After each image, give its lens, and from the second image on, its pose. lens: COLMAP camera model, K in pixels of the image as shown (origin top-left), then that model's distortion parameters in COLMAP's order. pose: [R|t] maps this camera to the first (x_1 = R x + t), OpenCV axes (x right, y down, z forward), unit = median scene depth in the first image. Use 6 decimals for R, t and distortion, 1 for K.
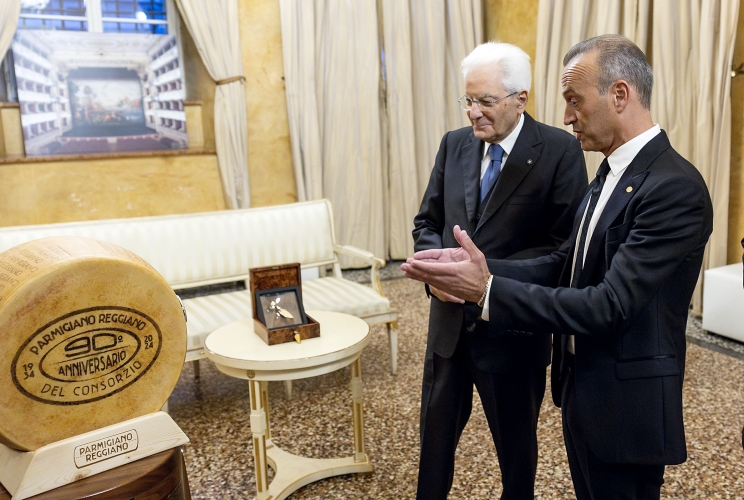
lens RADIAL K [[741.4, 0, 461.7], [0, 741.4, 247.6], [0, 0, 1]] dist [-0.033238, 0.037618]
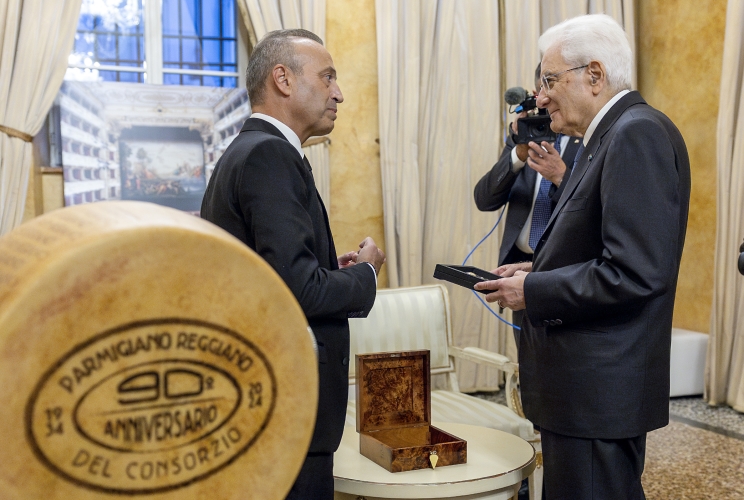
lens RADIAL K [[884.8, 0, 370.9], [0, 884.8, 321.5], [0, 0, 1]] dist [-0.014723, 0.016701]
pose [[0.980705, 0.019410, -0.194529, -0.072890], [-0.036643, 0.995674, -0.085385, 0.043817], [0.192030, 0.090865, 0.977173, 0.125044]]
